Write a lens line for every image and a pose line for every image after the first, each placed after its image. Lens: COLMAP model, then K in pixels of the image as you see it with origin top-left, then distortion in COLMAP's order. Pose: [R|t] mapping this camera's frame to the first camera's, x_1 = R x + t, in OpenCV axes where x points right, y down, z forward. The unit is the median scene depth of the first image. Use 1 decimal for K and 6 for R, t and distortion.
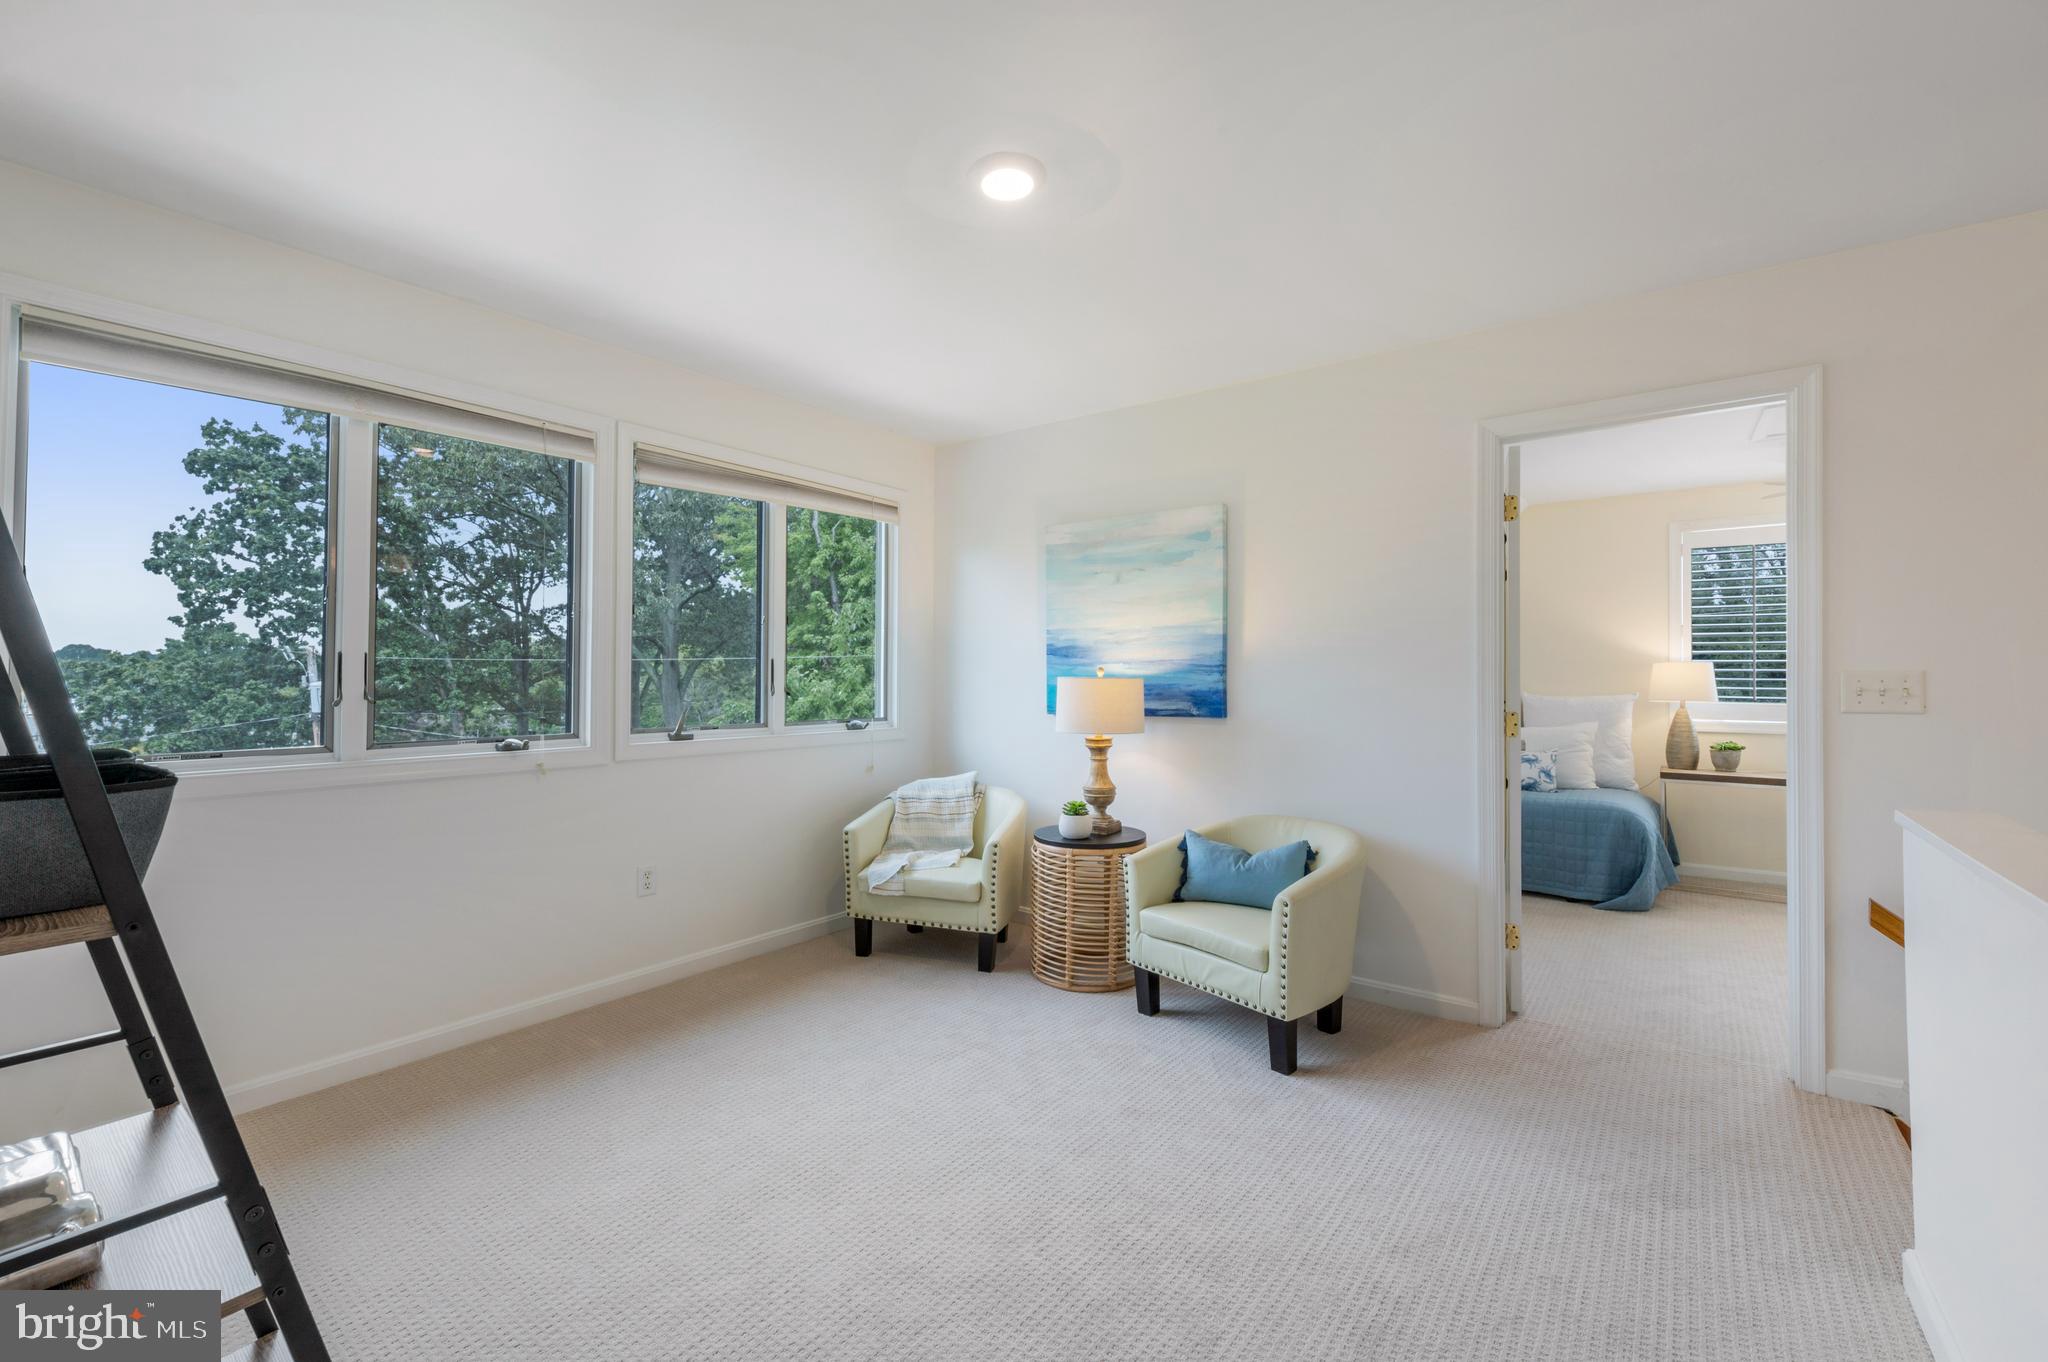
lens RADIAL K [[836.7, 0, 1035.7], [0, 836.7, 676.9], [0, 0, 1]] dist [0.000922, 0.000029]
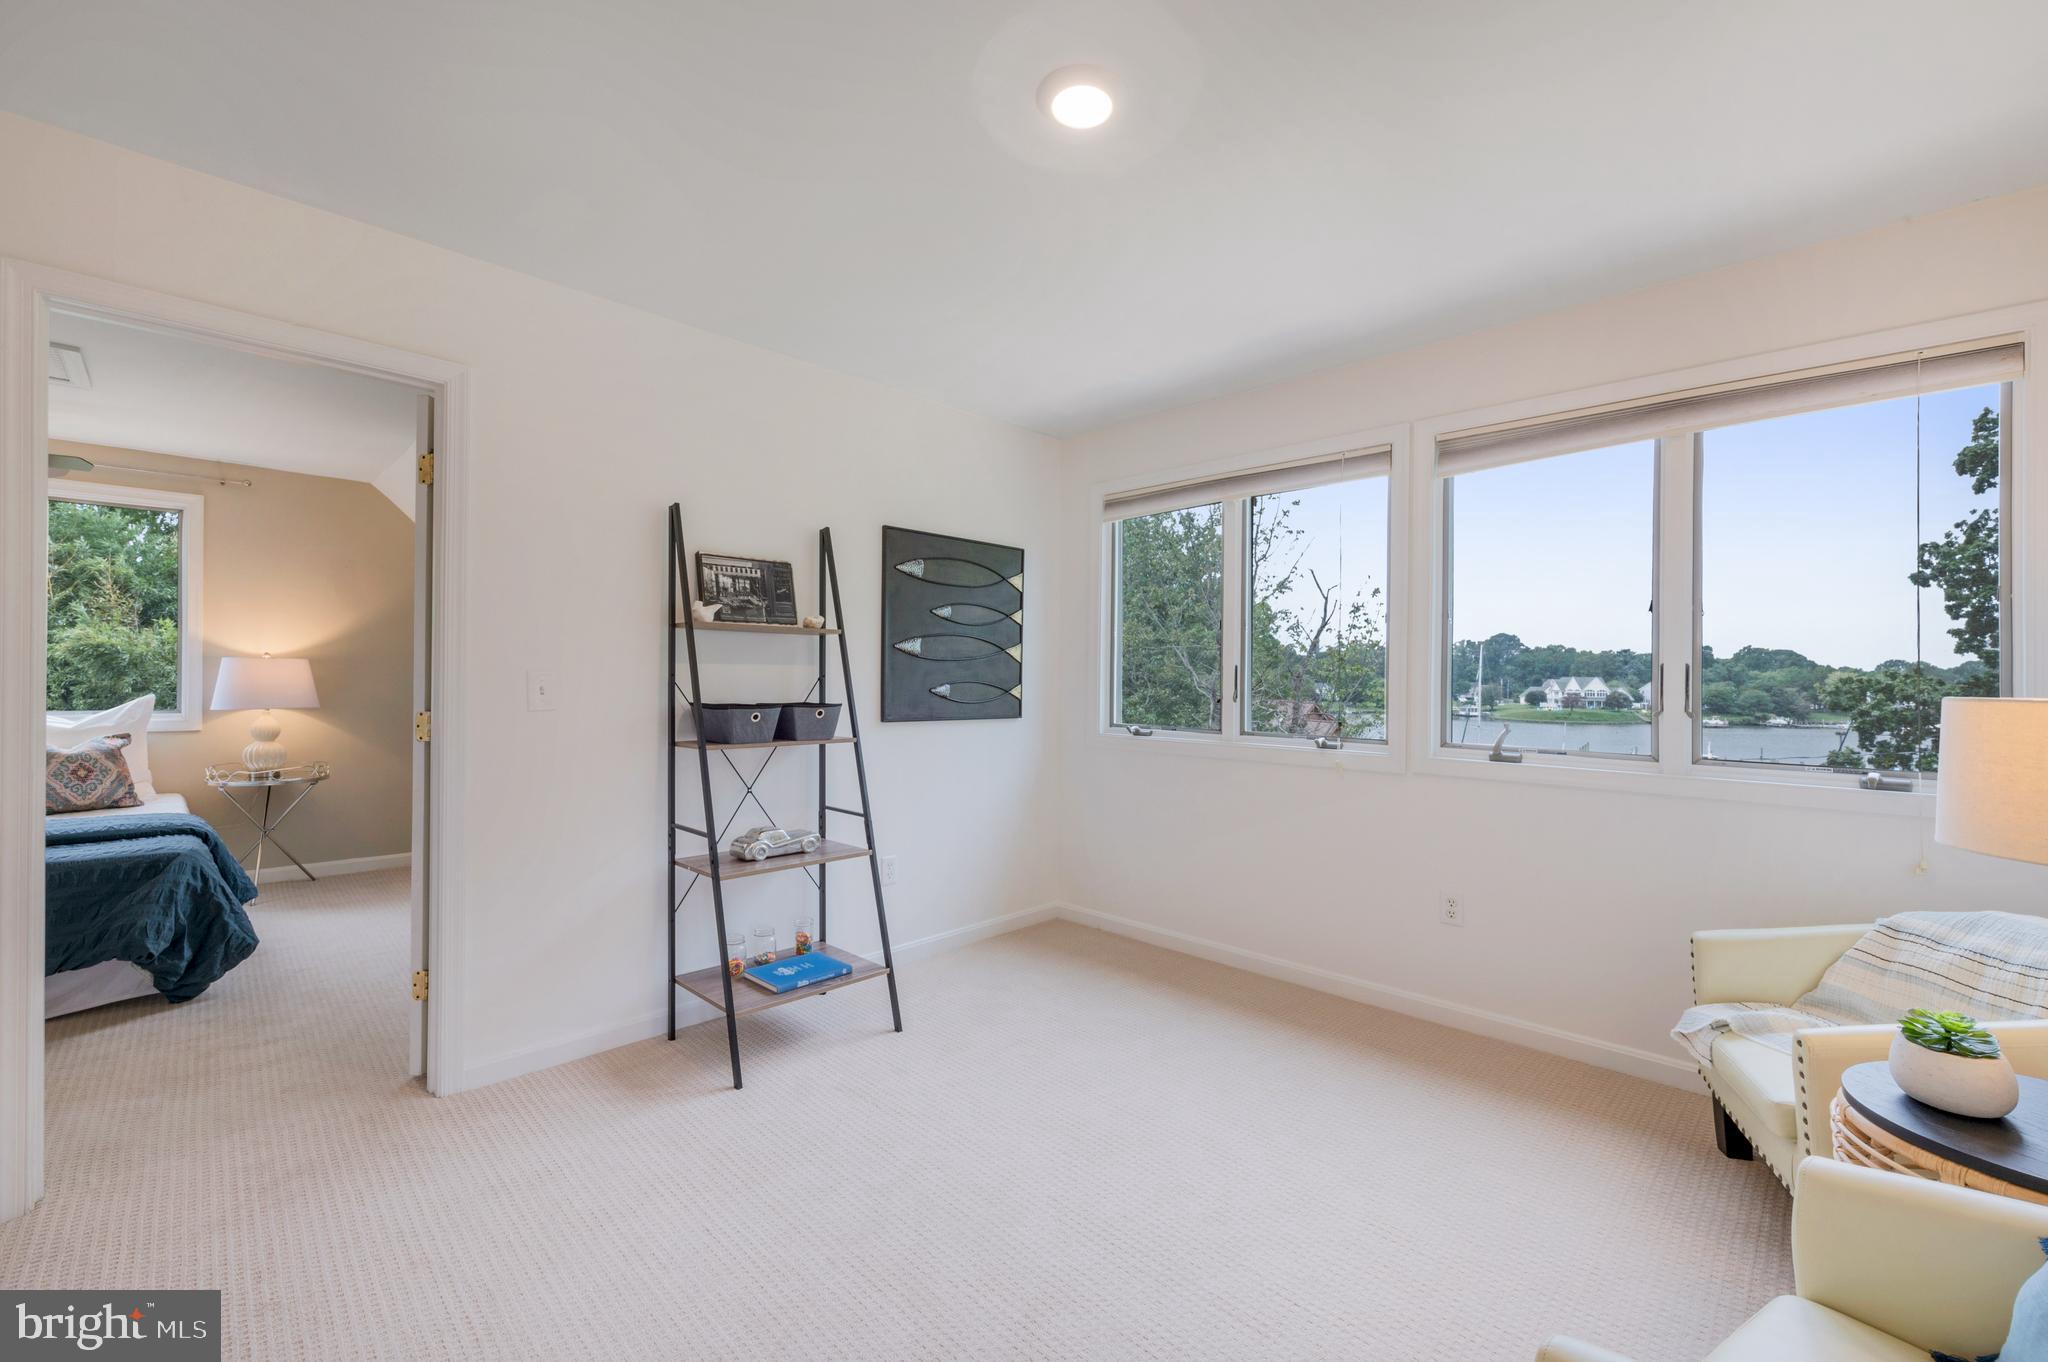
lens RADIAL K [[874.2, 0, 1024.0], [0, 874.2, 681.0], [0, 0, 1]] dist [-0.003544, -0.000361]
pose [[-0.112771, 0.006031, -0.993603, 0.655733], [-0.021333, 0.999736, 0.008489, -0.005078], [0.993392, 0.022154, -0.112612, 0.777658]]
